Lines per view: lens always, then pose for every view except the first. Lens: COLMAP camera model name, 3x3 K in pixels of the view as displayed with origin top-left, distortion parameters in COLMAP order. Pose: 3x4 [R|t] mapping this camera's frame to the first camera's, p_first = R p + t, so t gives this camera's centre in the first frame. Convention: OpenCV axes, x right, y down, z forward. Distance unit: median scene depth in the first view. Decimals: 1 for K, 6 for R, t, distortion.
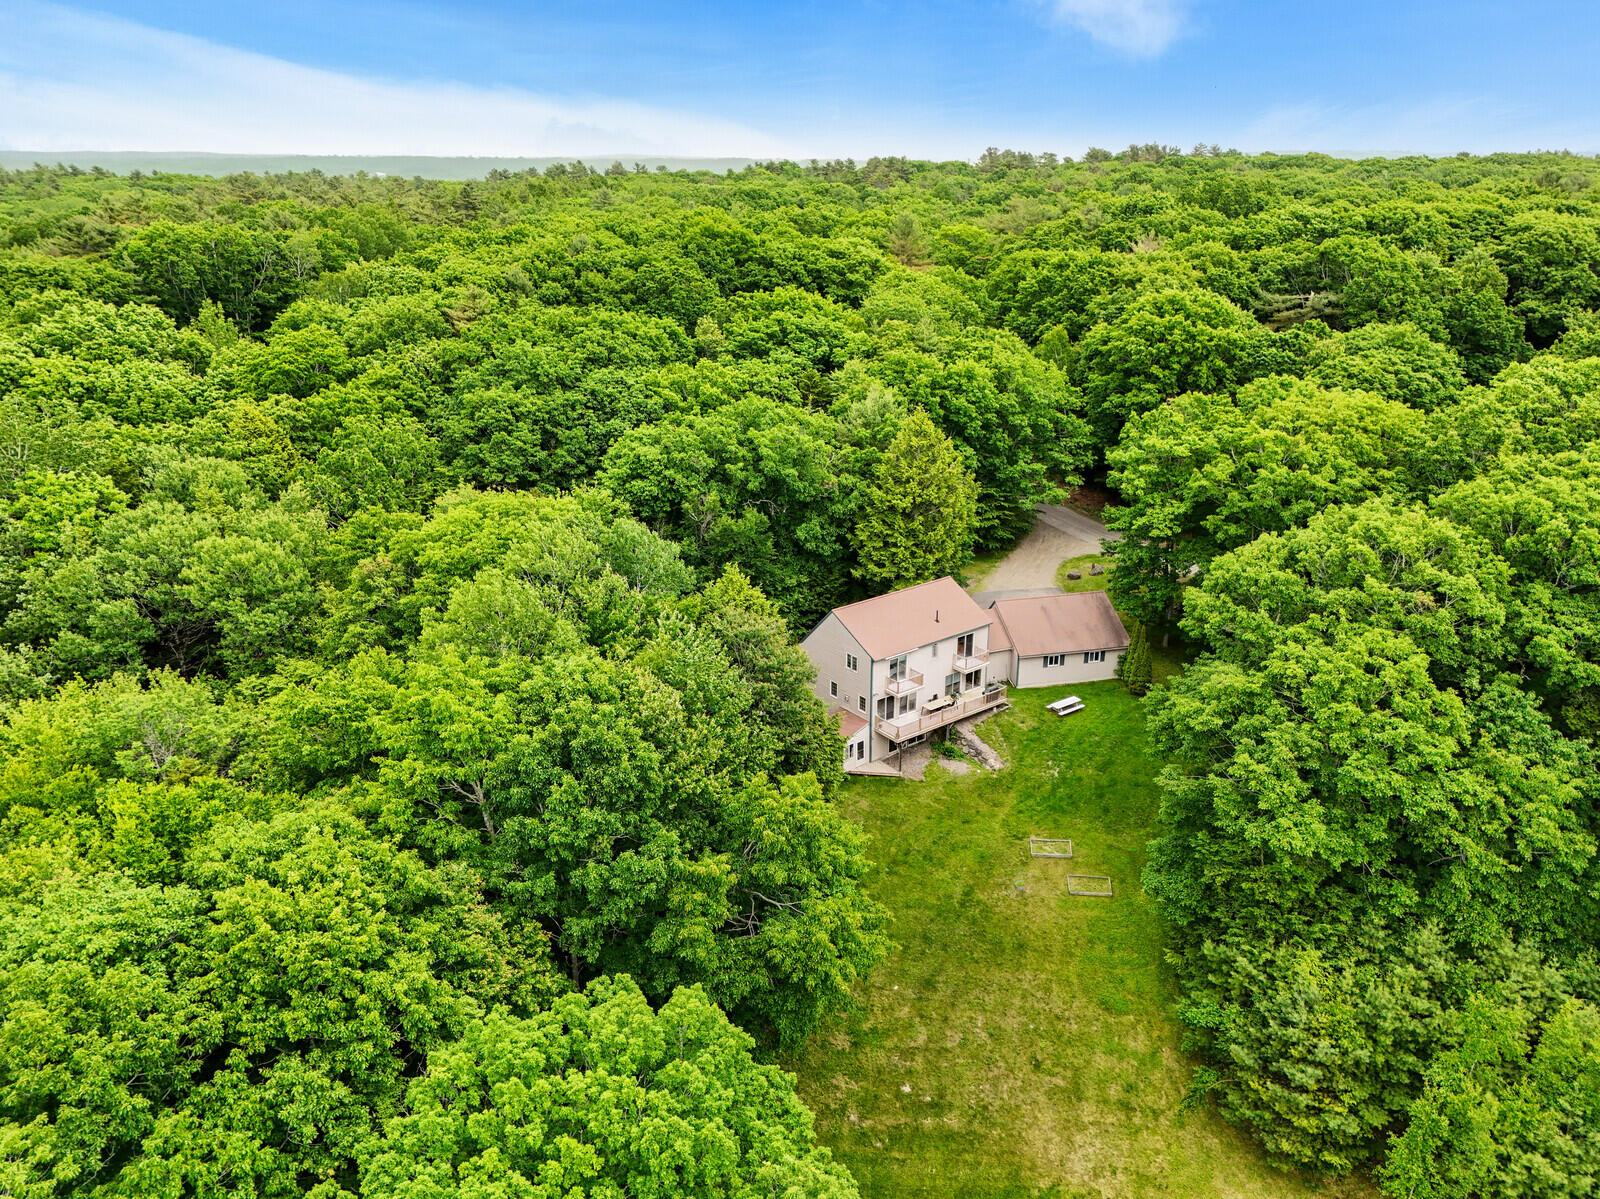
lens RADIAL K [[1112.4, 0, 800.0], [0, 1112.4, 599.5], [0, 0, 1]] dist [0.020623, -0.005186]
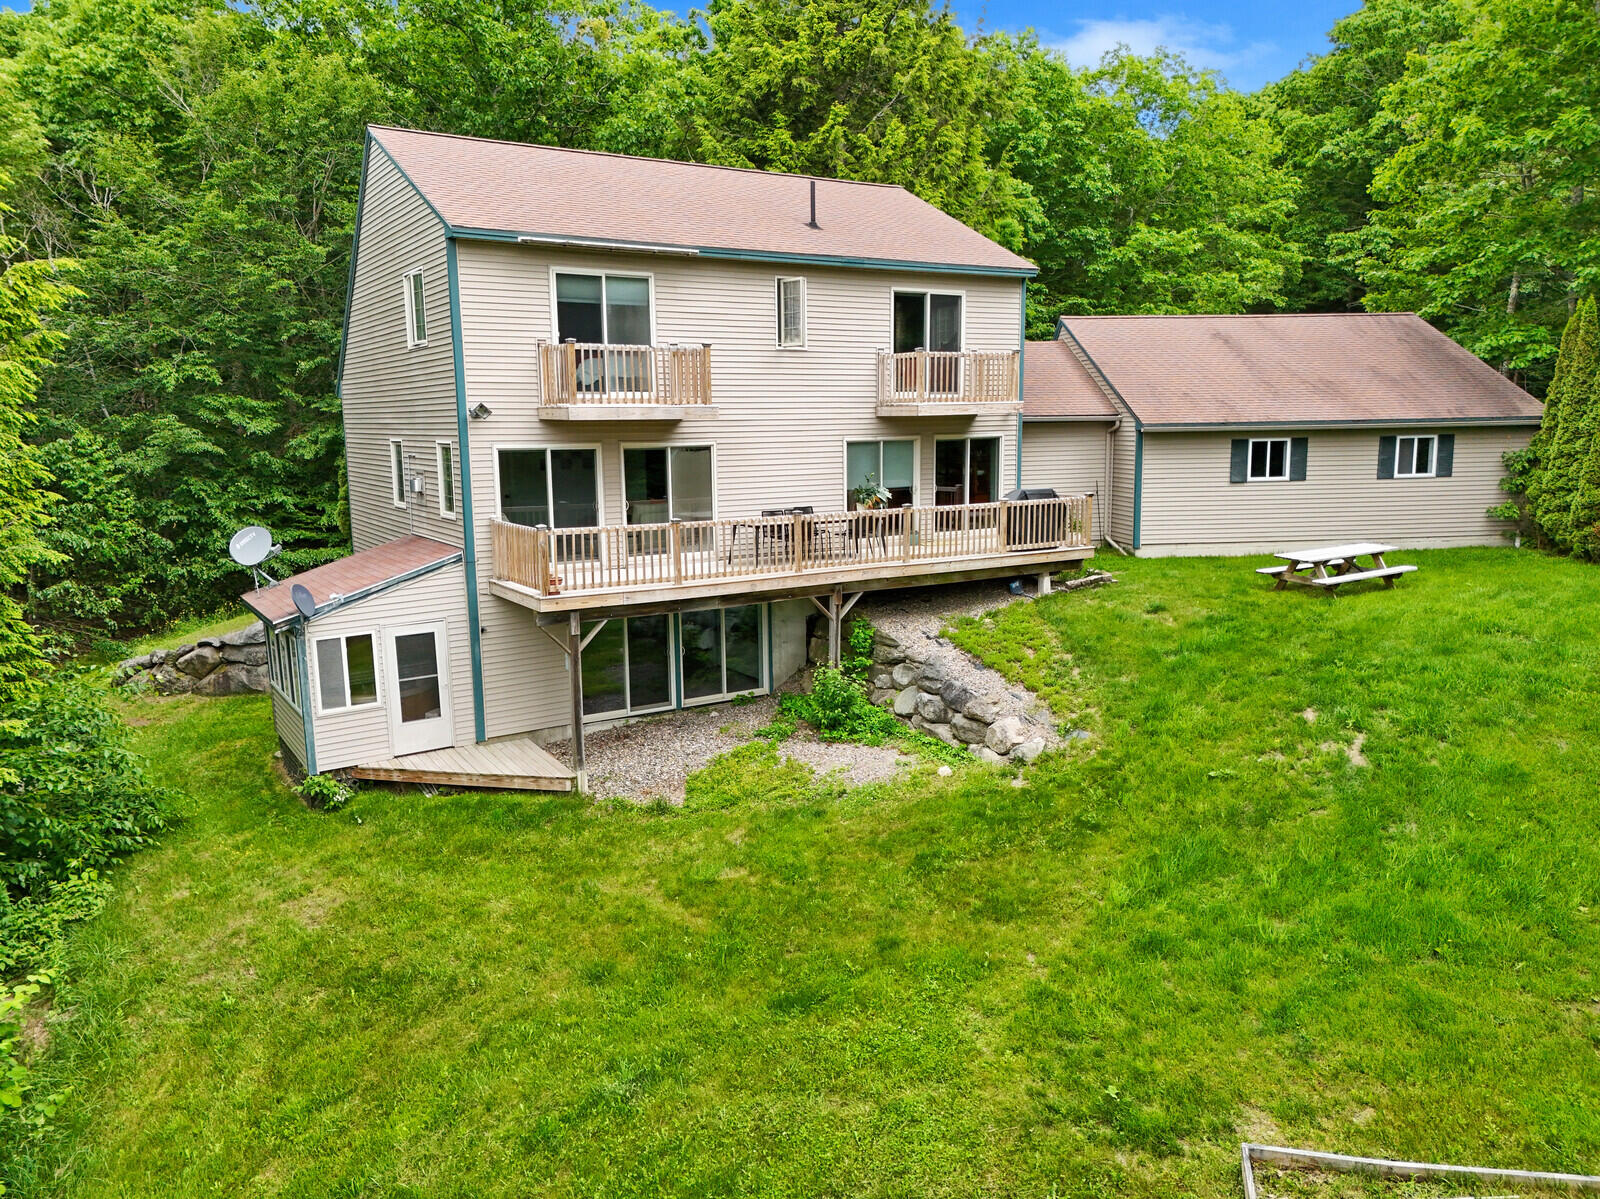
lens RADIAL K [[1147.1, 0, 836.1], [0, 1147.1, 602.2], [0, 0, 1]] dist [0.055529, -0.003072]
pose [[0.996600, 0.006193, -0.082154, 0.149659], [-0.022985, 0.978477, -0.205070, 0.159240], [0.079116, 0.206261, 0.975293, 0.744762]]
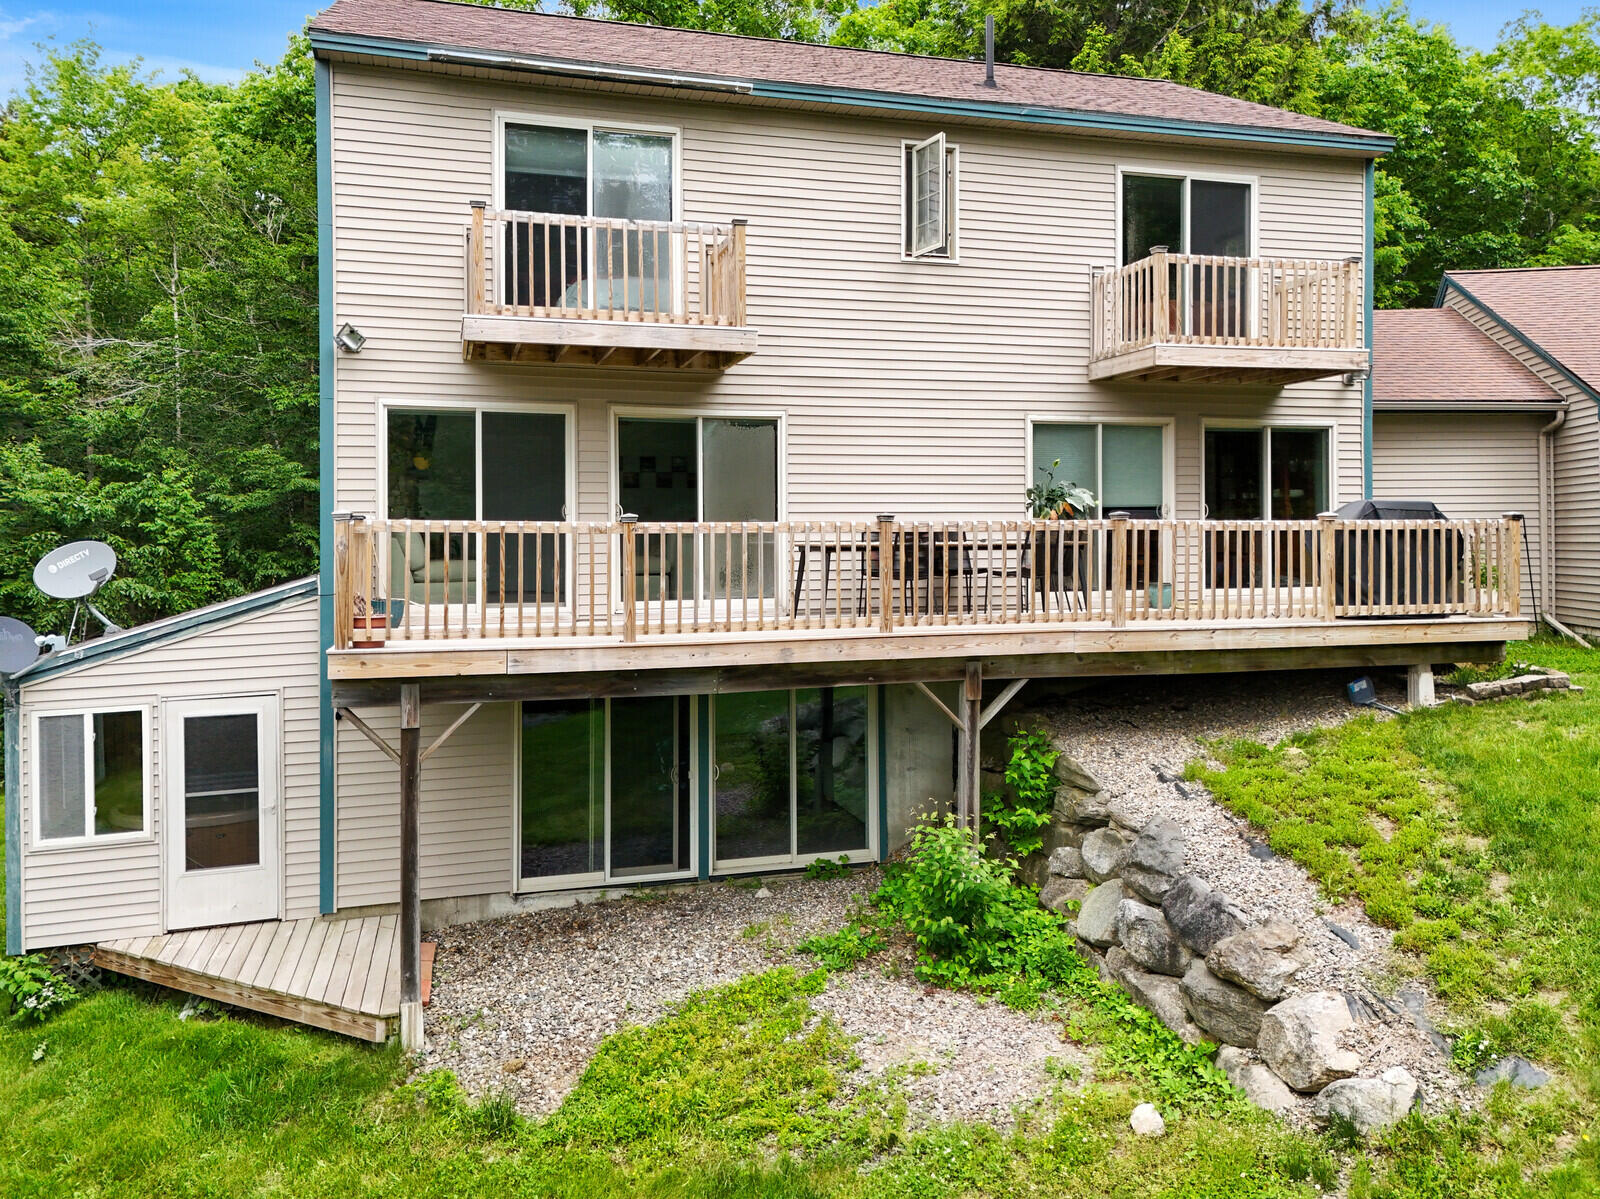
lens RADIAL K [[1233.3, 0, 802.5], [0, 1233.3, 516.8], [0, 0, 1]] dist [0.038565, -0.028780]
pose [[0.929705, -0.003789, -0.368286, 0.162327], [-0.129533, 0.932699, -0.336591, 0.139378], [0.344775, 0.360635, 0.866644, 0.849114]]
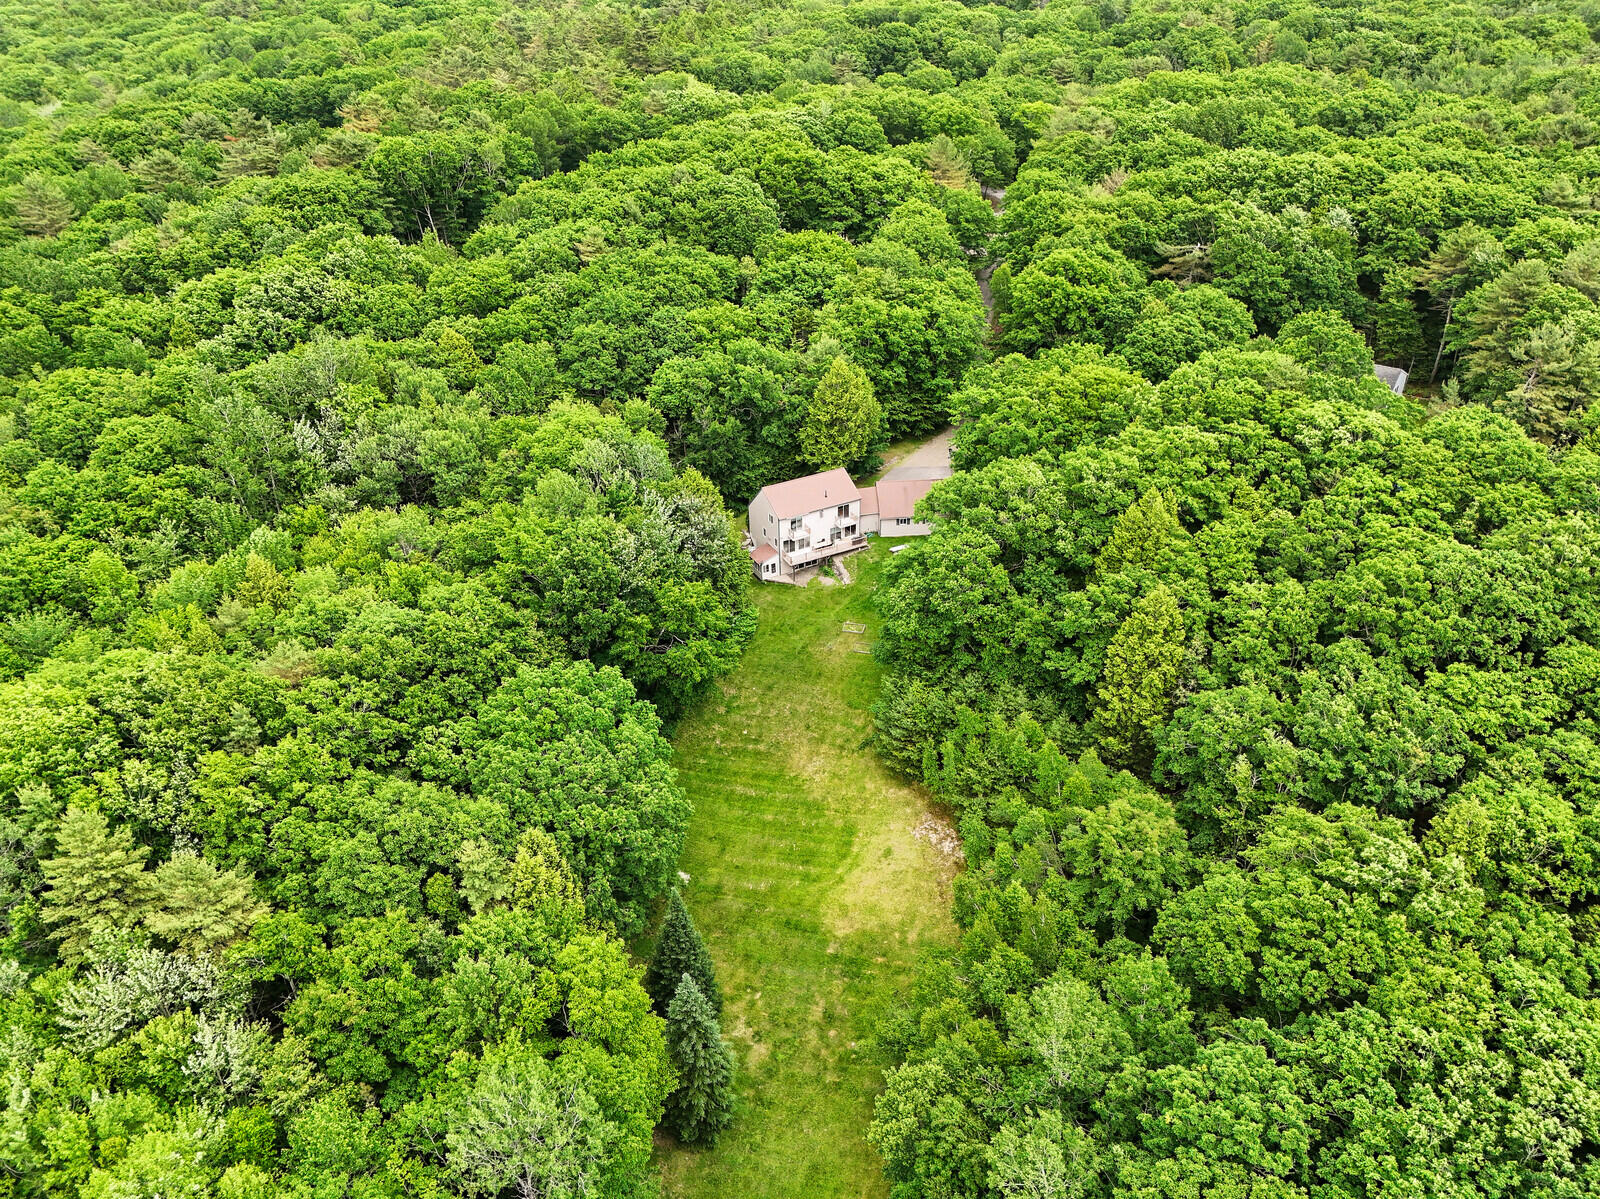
lens RADIAL K [[1112.4, 0, 800.0], [0, 1112.4, 599.5], [0, 0, 1]] dist [0.020623, -0.005186]
pose [[0.982687, 0.076639, -0.168677, 0.378160], [-0.042622, 0.979528, 0.196742, -0.155704], [0.180302, -0.186147, 0.965837, -0.666347]]
